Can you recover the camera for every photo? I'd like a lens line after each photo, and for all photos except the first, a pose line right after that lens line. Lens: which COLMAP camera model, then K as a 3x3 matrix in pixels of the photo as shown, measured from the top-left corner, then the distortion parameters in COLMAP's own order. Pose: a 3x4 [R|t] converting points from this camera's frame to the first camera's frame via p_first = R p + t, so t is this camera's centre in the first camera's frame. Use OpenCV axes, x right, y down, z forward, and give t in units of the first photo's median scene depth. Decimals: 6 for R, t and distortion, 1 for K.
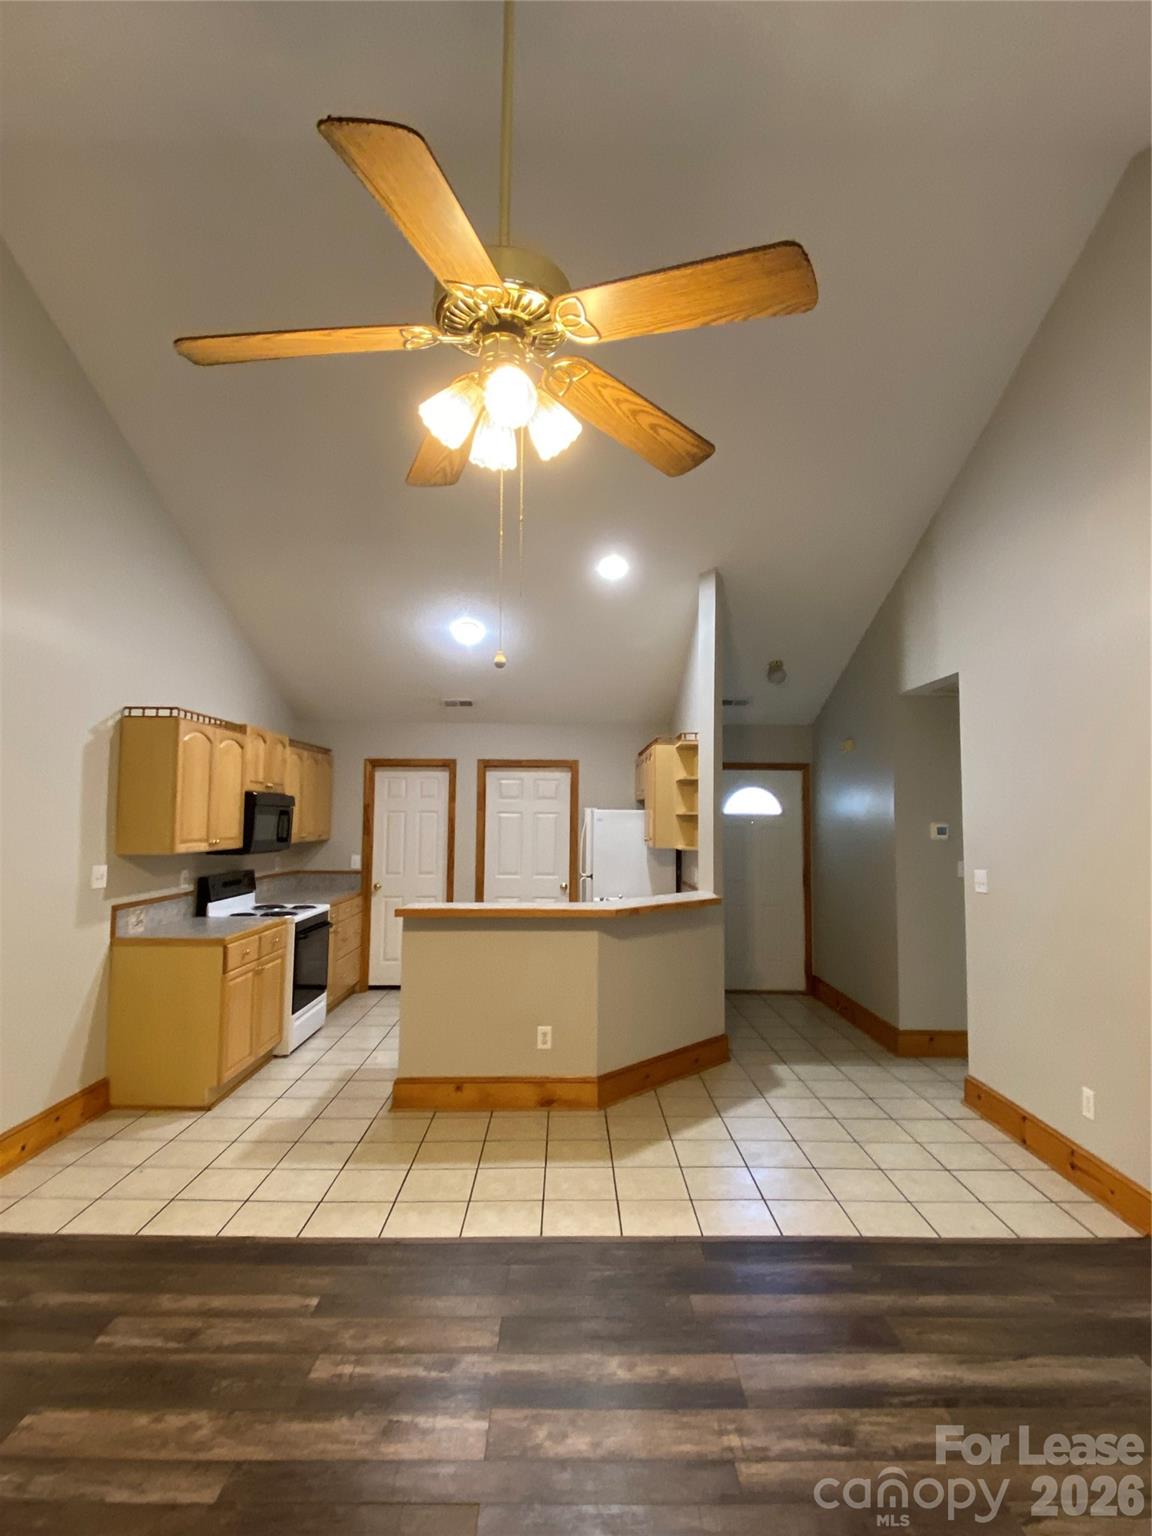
lens RADIAL K [[800.2, 0, 576.0], [0, 800.2, 768.0], [0, 0, 1]] dist [0.026882, -0.026959]
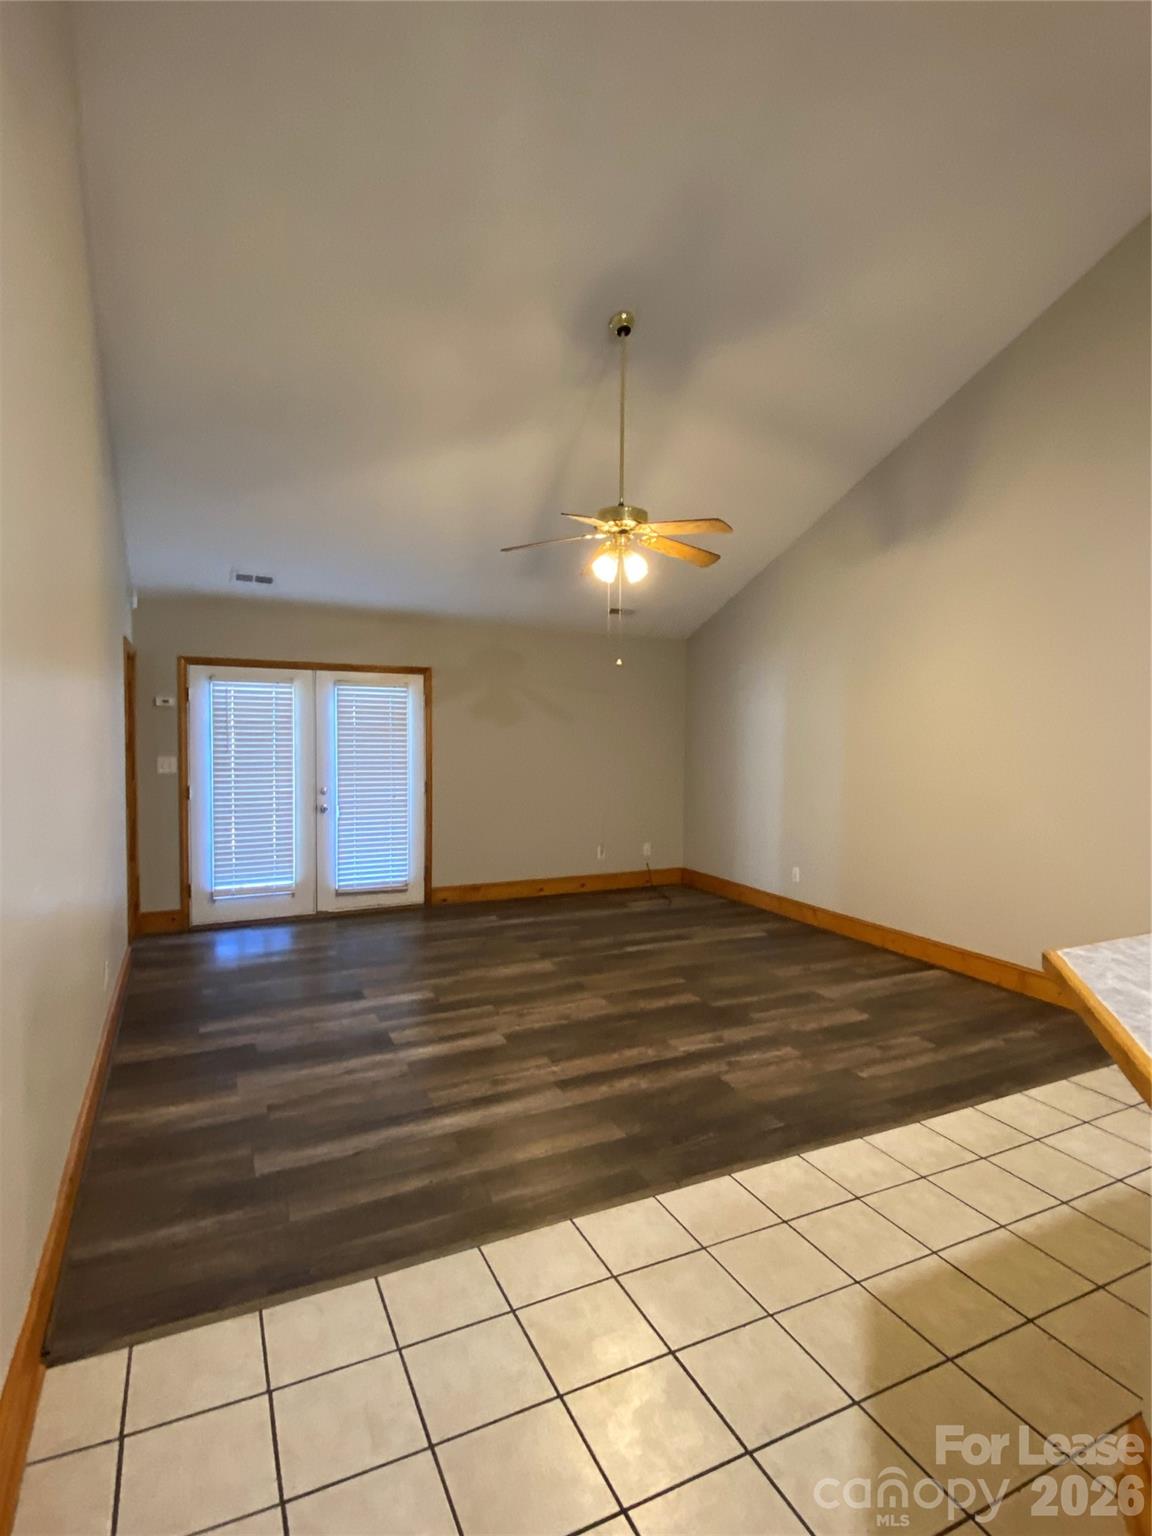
lens RADIAL K [[792.0, 0, 581.2], [0, 792.0, 752.5], [0, 0, 1]] dist [0.023093, -0.001002]
pose [[-0.907519, -0.002967, -0.420000, 0.404056], [0.014564, 0.999151, -0.038528, 0.089777], [0.419758, -0.041081, -0.906706, 1.206266]]
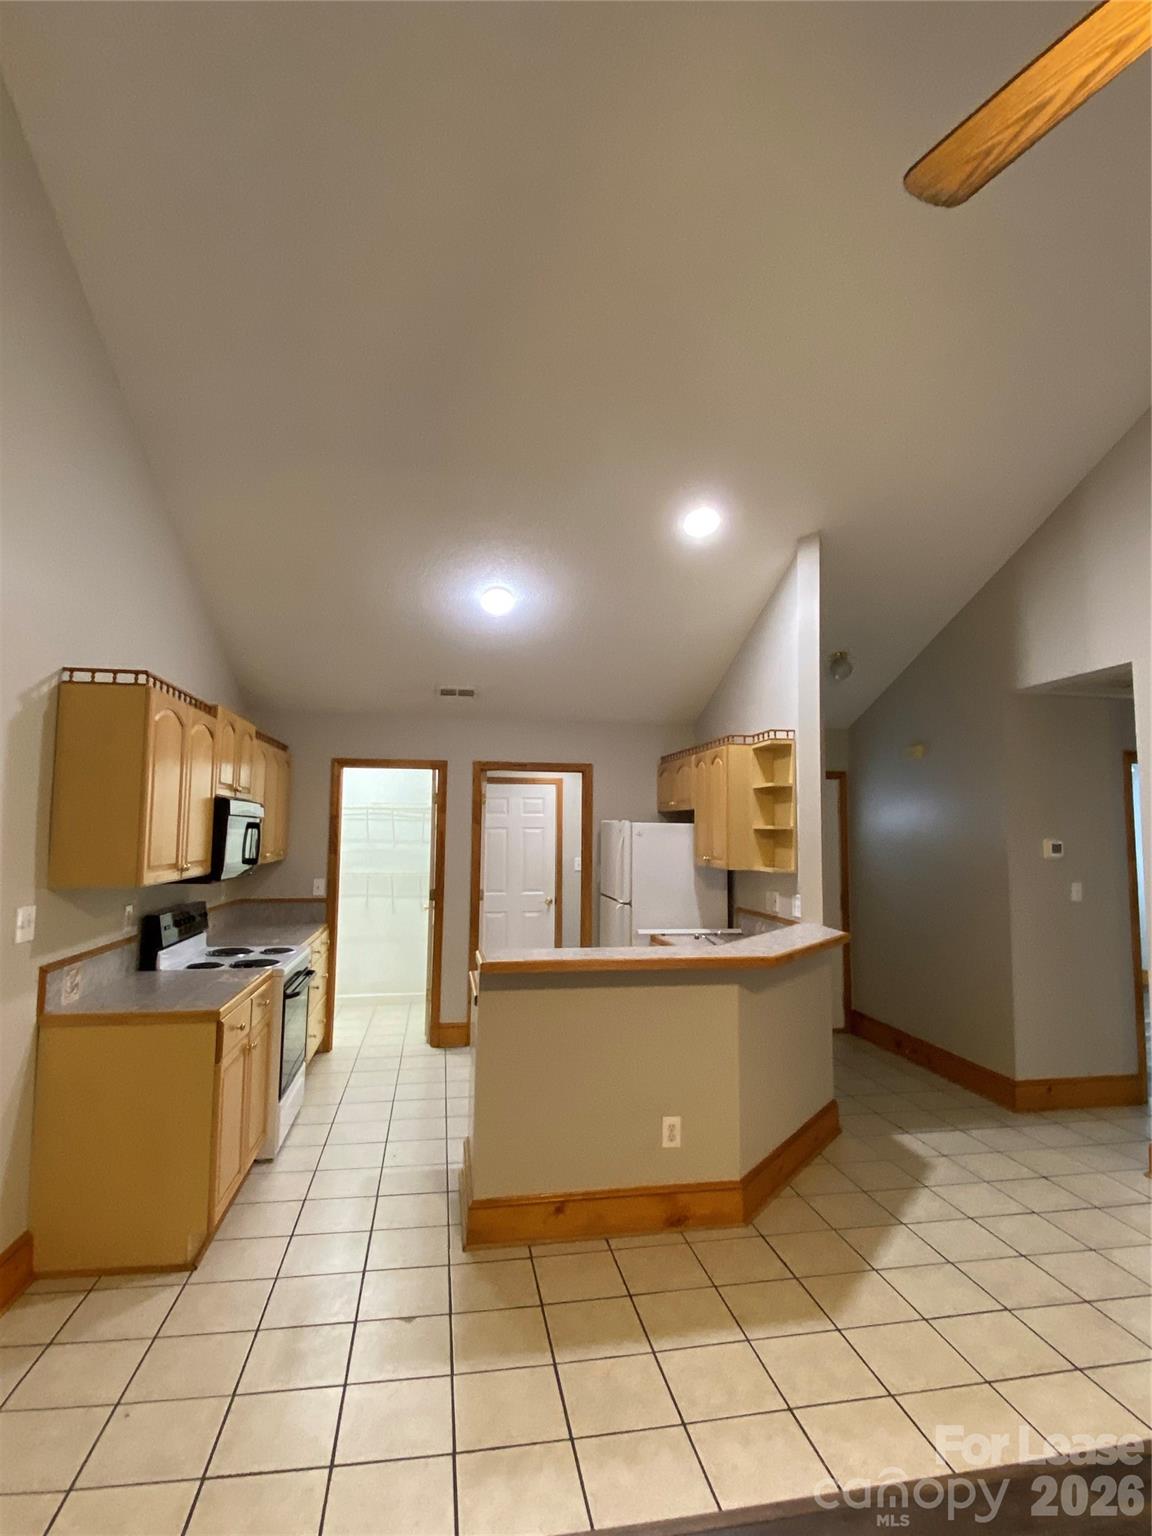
lens RADIAL K [[802.2, 0, 576.0], [0, 802.2, 768.0], [0, 0, 1]] dist [-0.005453, -0.000953]
pose [[0.986869, 0.014308, 0.160890, -0.244937], [-0.011880, 0.999801, -0.016041, 0.013230], [-0.161088, 0.013919, 0.986842, 0.273991]]
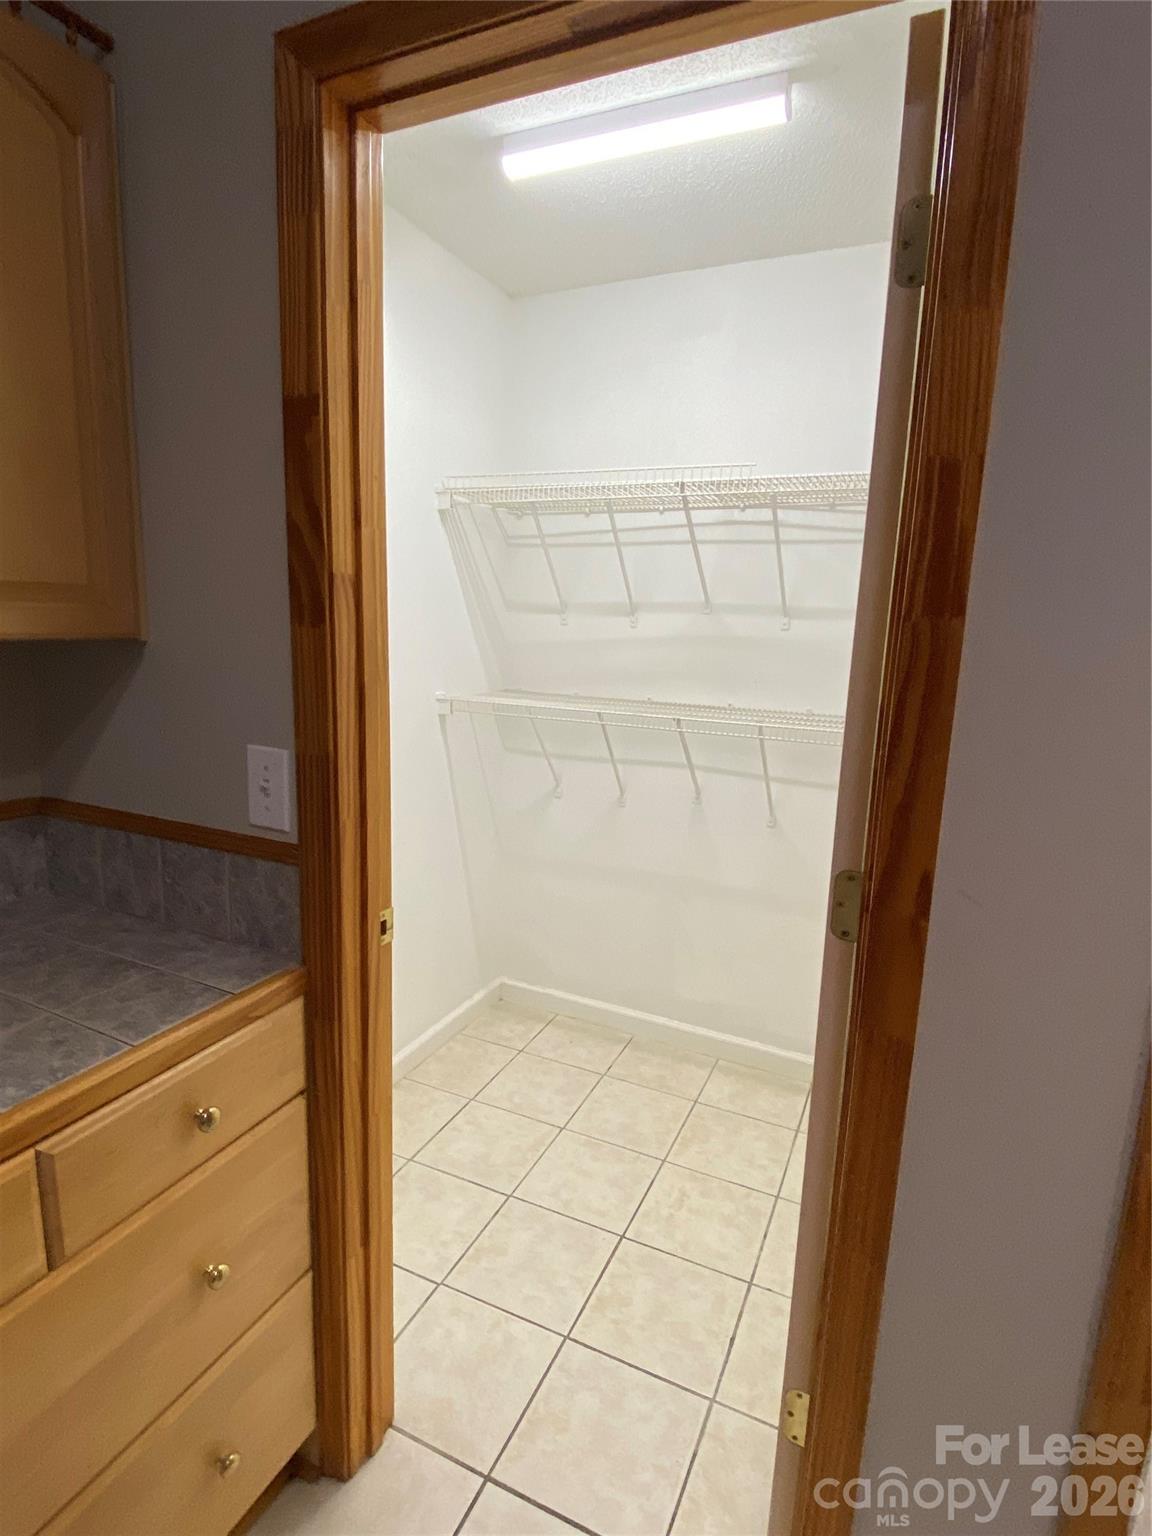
lens RADIAL K [[800.2, 0, 576.0], [0, 800.2, 768.0], [0, 0, 1]] dist [0.026882, -0.026959]
pose [[0.905134, 0.097389, -0.413821, -0.242592], [-0.000411, 0.973607, 0.228230, 0.121208], [0.425127, -0.206409, 0.881285, 1.418185]]
